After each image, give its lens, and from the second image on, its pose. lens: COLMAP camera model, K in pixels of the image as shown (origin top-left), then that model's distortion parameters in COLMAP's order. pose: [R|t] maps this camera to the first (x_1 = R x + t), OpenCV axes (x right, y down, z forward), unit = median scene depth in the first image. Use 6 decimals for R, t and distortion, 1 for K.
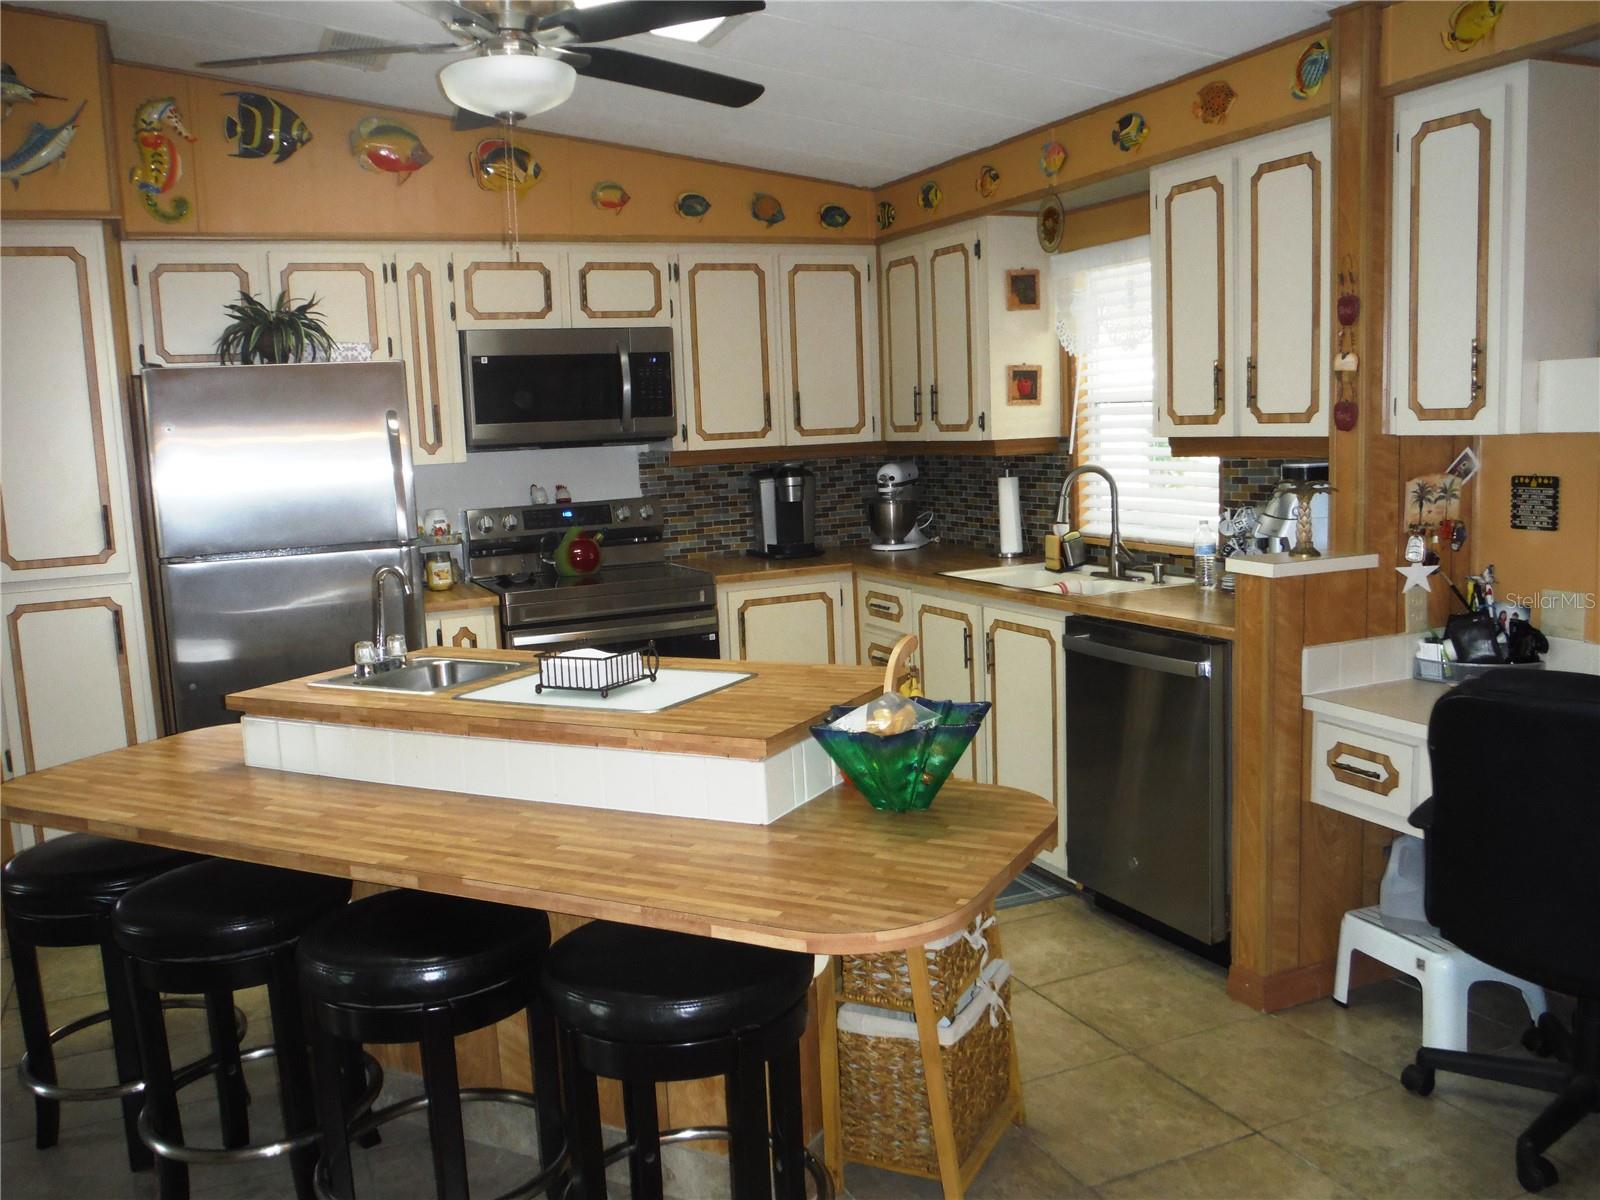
lens RADIAL K [[1360.6, 0, 777.0], [0, 1360.6, 587.5], [0, 0, 1]] dist [-0.057736, 0.035250]
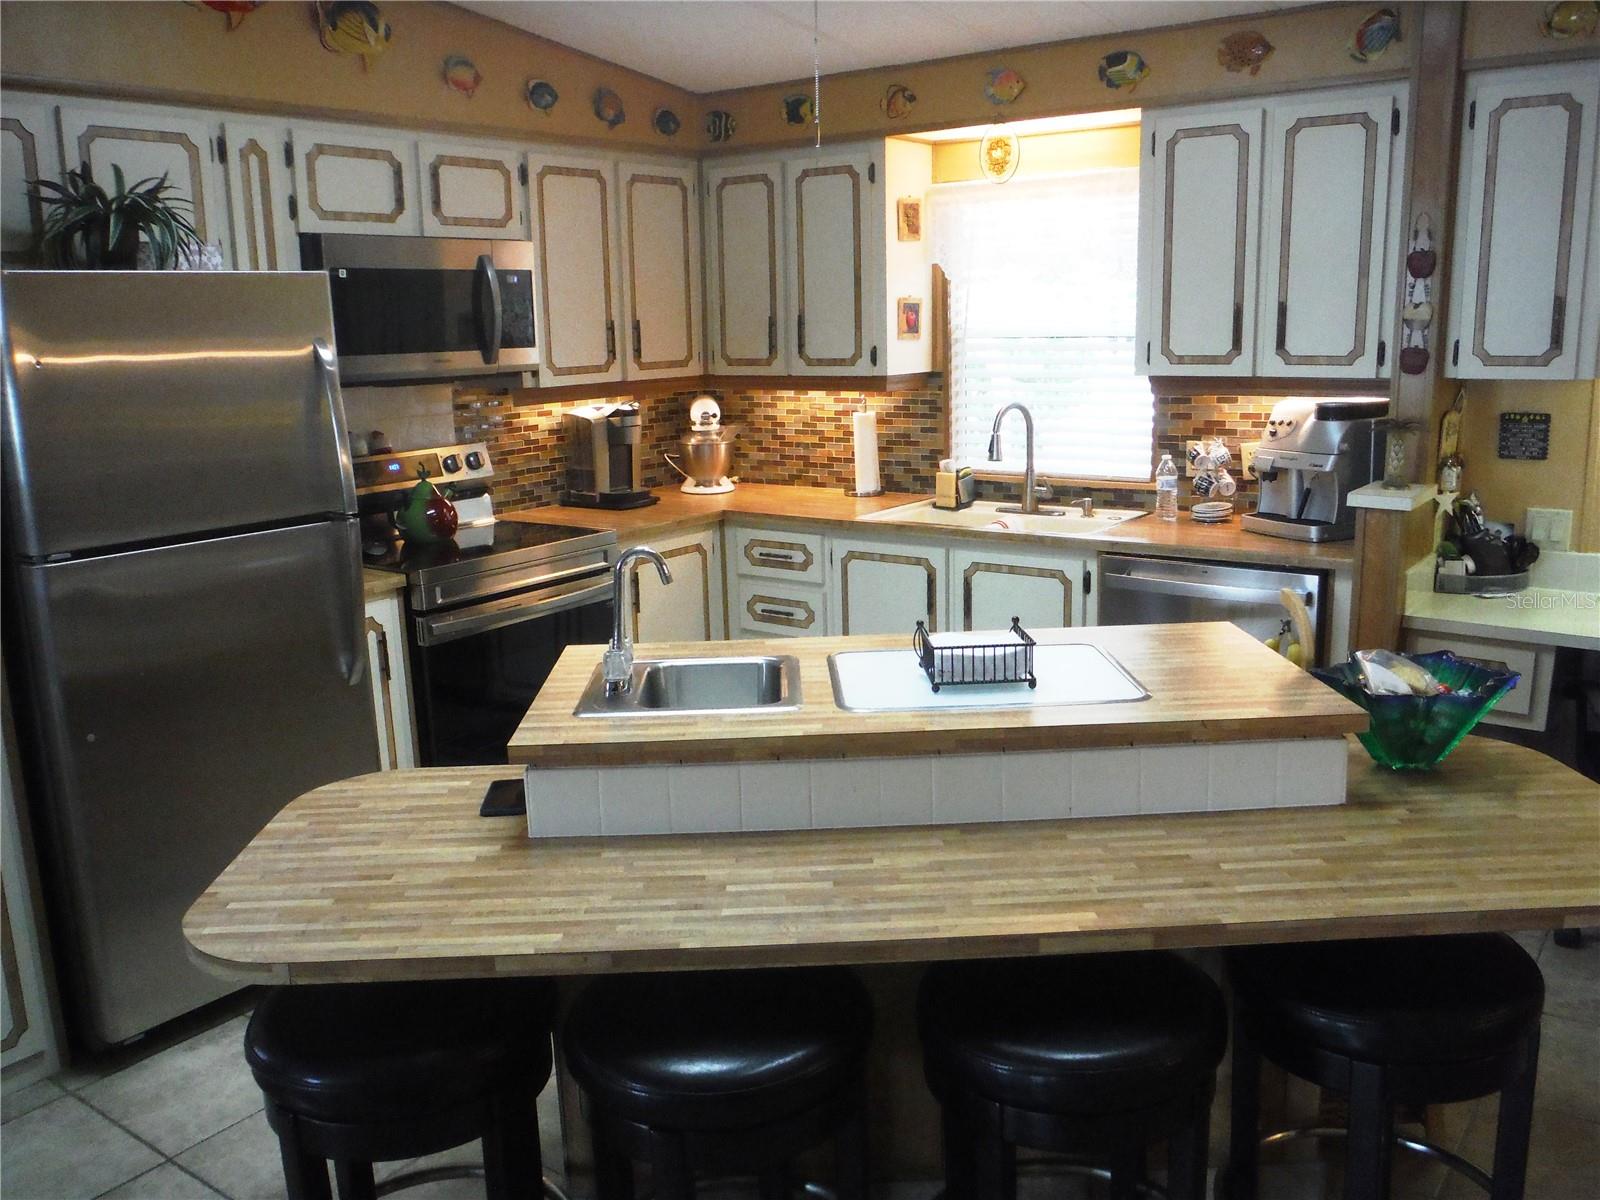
lens RADIAL K [[1360.6, 0, 787.9], [0, 1360.6, 606.4], [0, 0, 1]] dist [-0.057736, 0.035250]
pose [[0.867531, -0.083149, 0.490384, -0.527637], [0.049199, 0.995438, 0.081749, -0.037798], [-0.494944, -0.046793, 0.867664, 0.259262]]
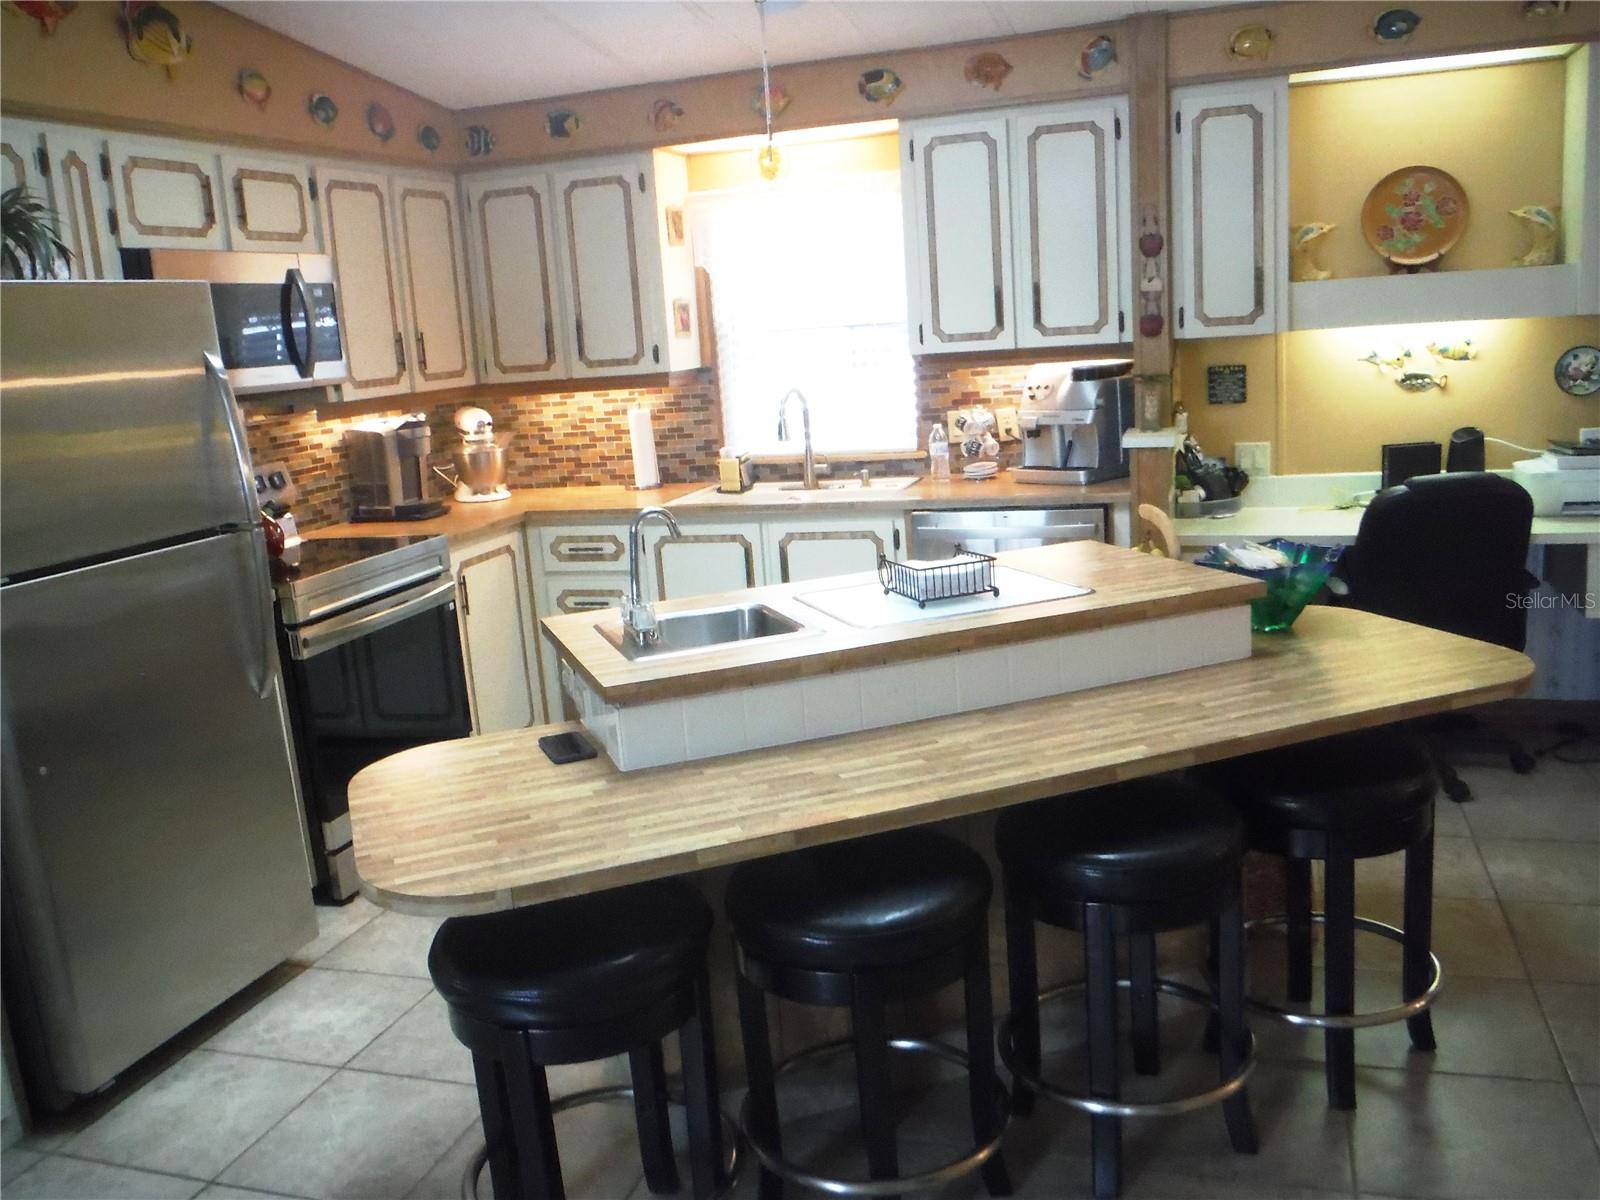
lens RADIAL K [[1360.6, 0, 786.6], [0, 1360.6, 612.9], [0, 0, 1]] dist [-0.057736, 0.035250]
pose [[0.668163, -0.159482, 0.726721, -0.759072], [0.132754, 0.986637, 0.094465, -0.018896], [-0.732076, 0.033357, 0.680406, 0.328226]]
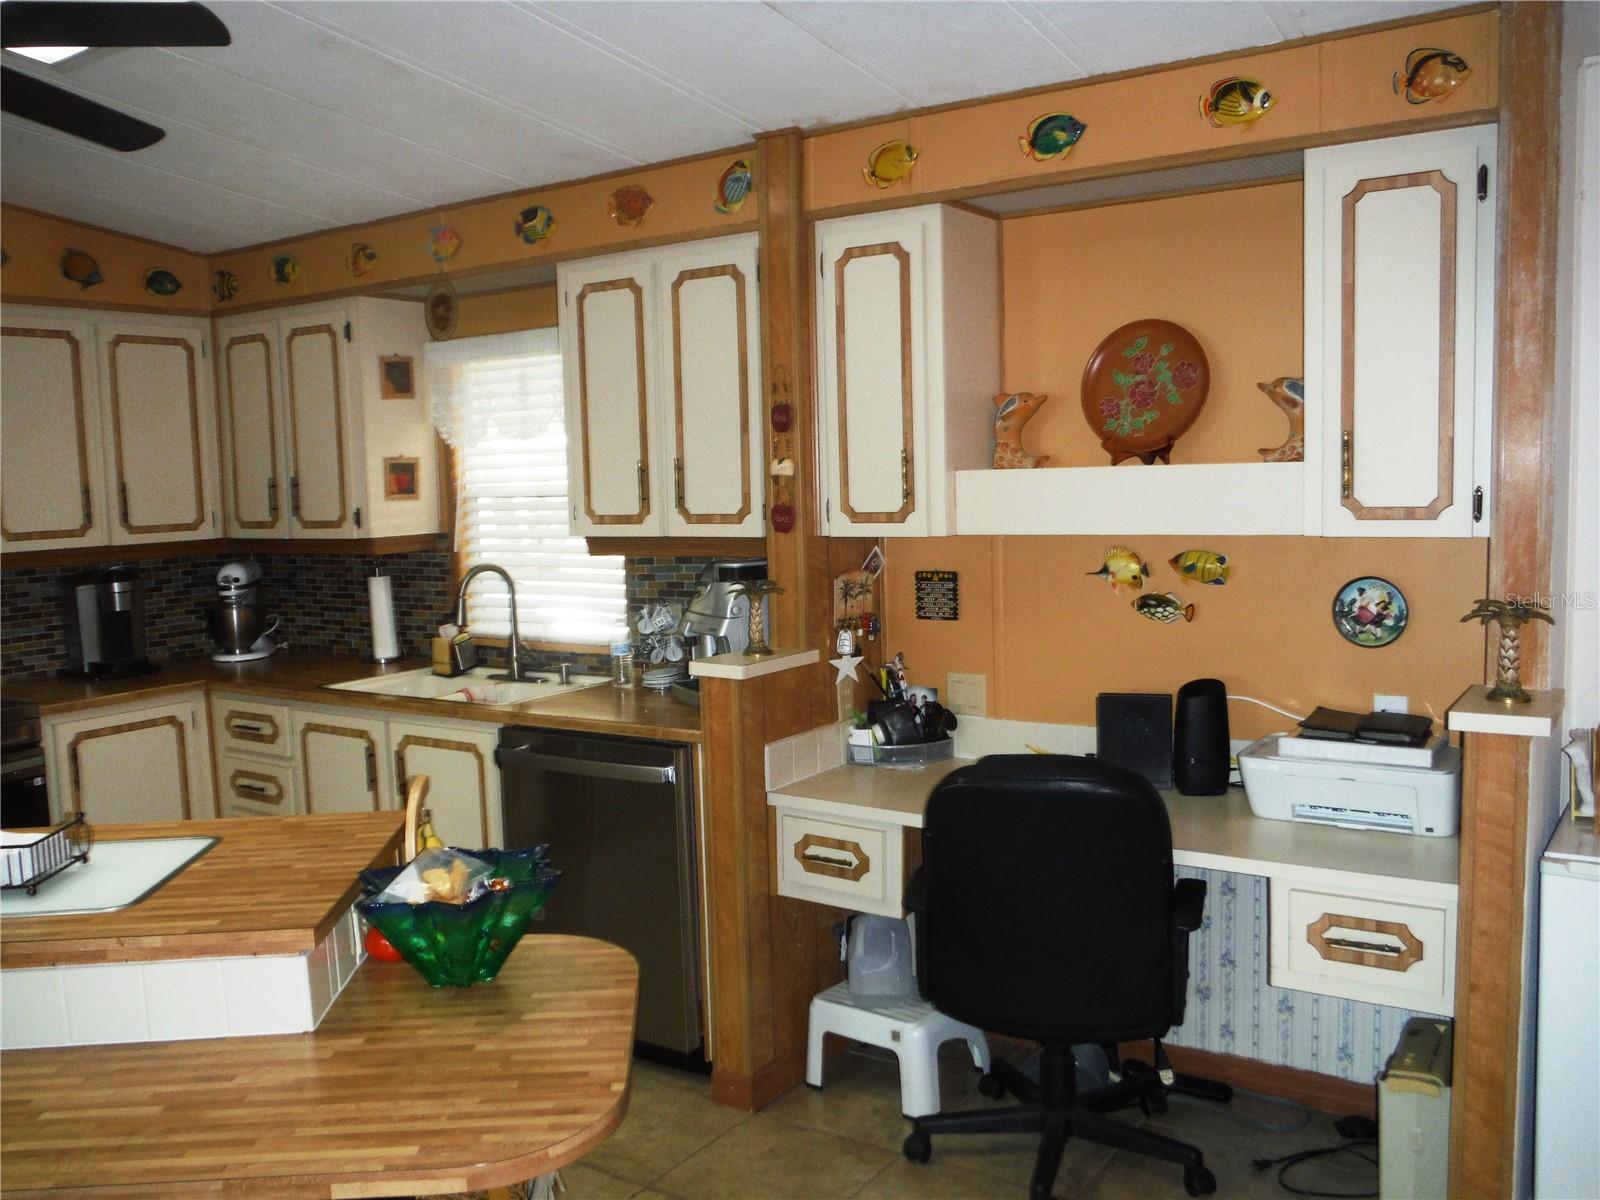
lens RADIAL K [[1369.4, 0, 787.4], [0, 1369.4, 593.8], [0, 0, 1]] dist [-0.057057, 0.023212]
pose [[0.848071, -0.030994, 0.528975, -0.124588], [0.059287, 0.997570, -0.036601, -0.027317], [-0.526555, 0.062402, 0.847847, 0.093685]]
